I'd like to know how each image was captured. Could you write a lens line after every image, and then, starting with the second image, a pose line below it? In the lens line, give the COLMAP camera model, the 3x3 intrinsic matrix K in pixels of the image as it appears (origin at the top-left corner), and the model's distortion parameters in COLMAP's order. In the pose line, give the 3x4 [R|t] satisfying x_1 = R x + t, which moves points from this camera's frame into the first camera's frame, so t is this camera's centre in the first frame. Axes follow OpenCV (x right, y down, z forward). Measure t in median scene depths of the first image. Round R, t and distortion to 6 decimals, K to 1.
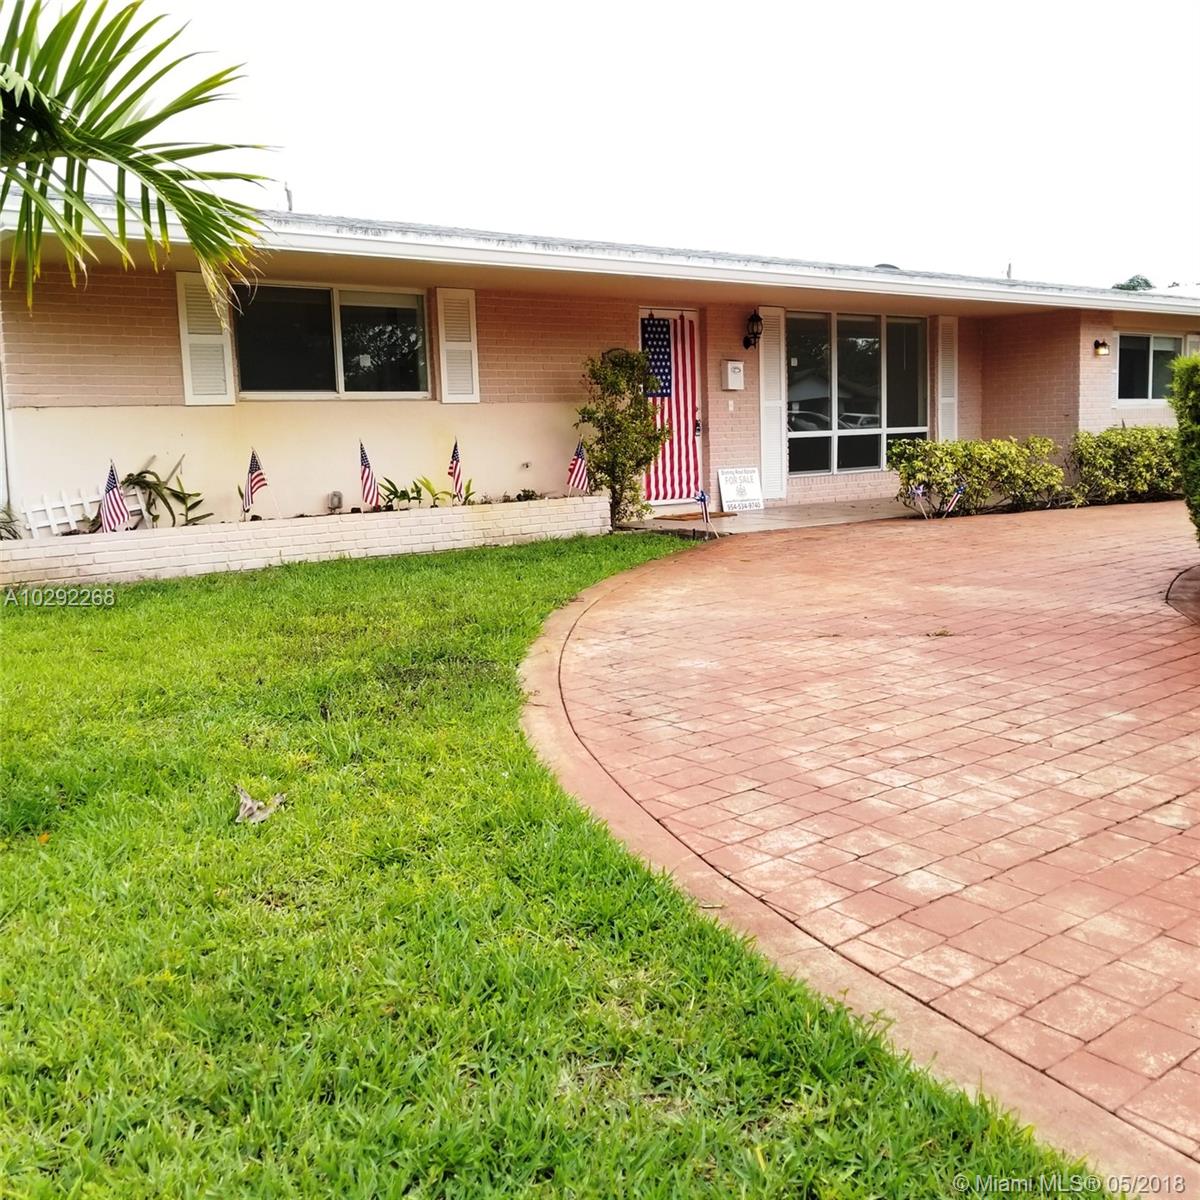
lens RADIAL K [[1262.1, 0, 577.7], [0, 1262.1, 577.0], [0, 0, 1]] dist [-0.003556, -0.015632]
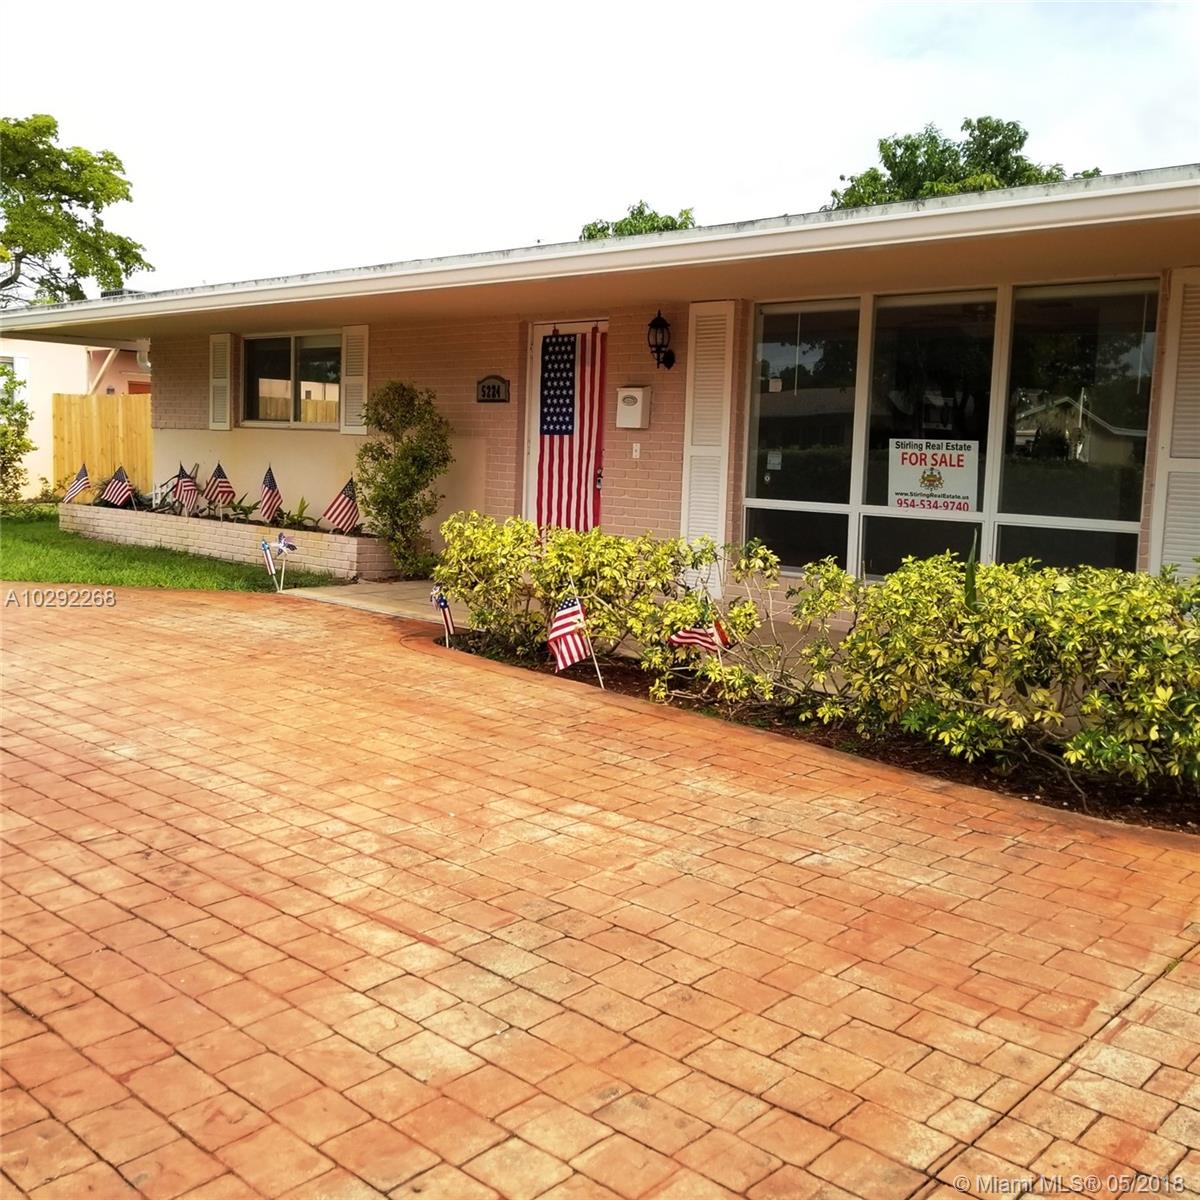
lens RADIAL K [[1260.0, 0, 600.5], [0, 1260.0, 578.8], [0, 0, 1]] dist [-0.004953, -0.027379]
pose [[0.117400, 0.142816, -0.982762, 0.843196], [-0.147021, 0.981200, 0.125026, -0.155757], [0.982142, 0.129809, 0.136190, 0.925471]]
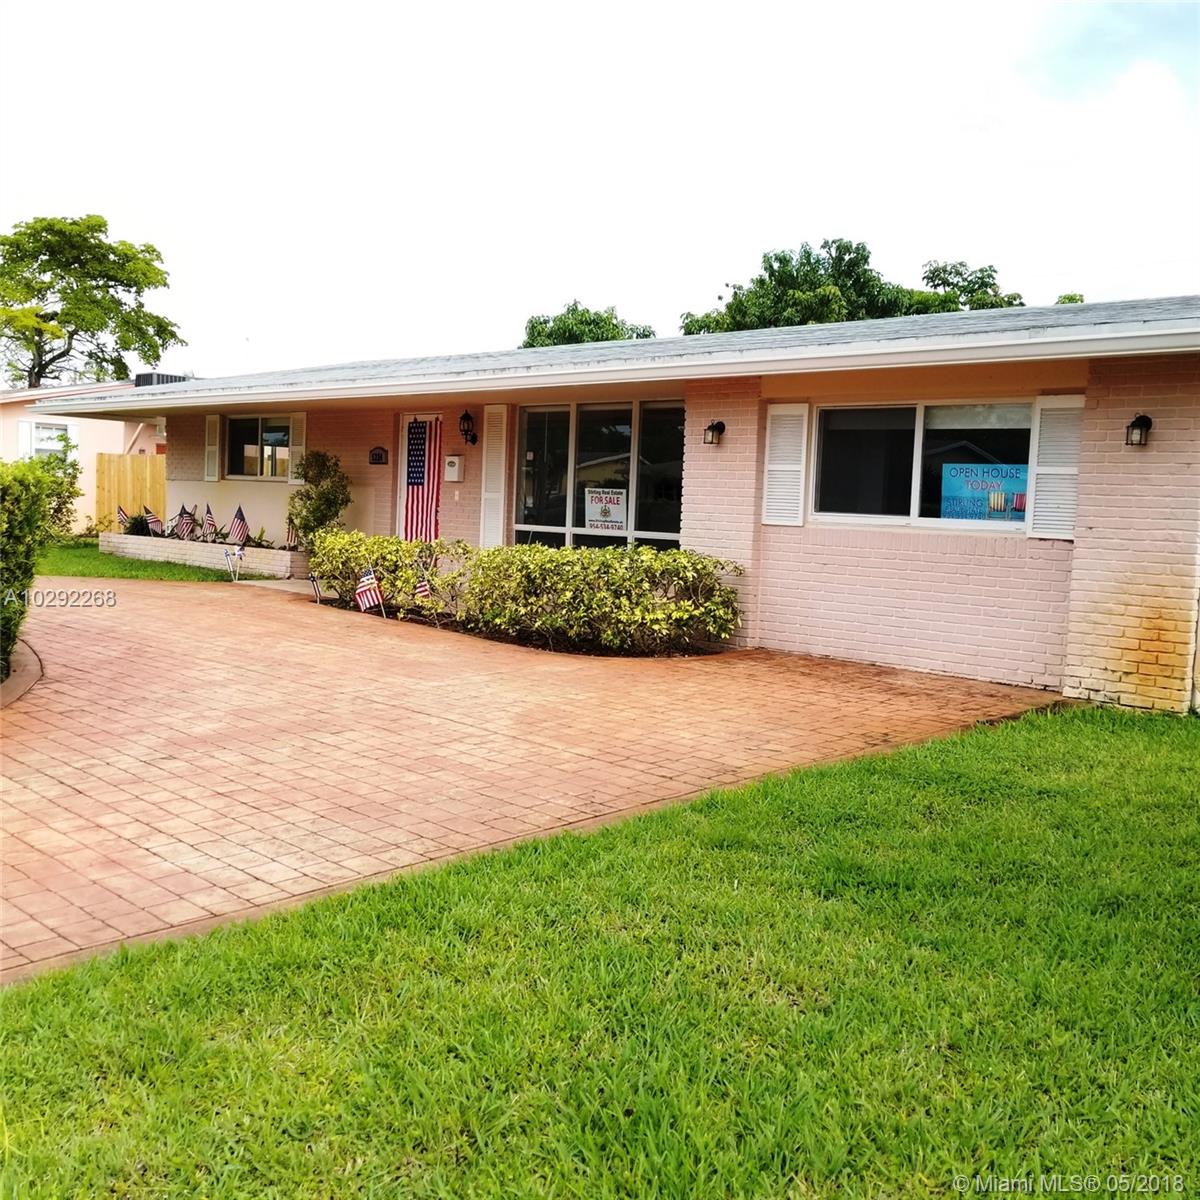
lens RADIAL K [[1260.0, 0, 600.5], [0, 1260.0, 578.8], [0, 0, 1]] dist [-0.004953, -0.027379]
pose [[0.089532, 0.098977, -0.991054, 1.289963], [-0.154350, 0.984407, 0.084369, -0.182969], [0.983951, 0.145416, 0.103413, 1.056095]]
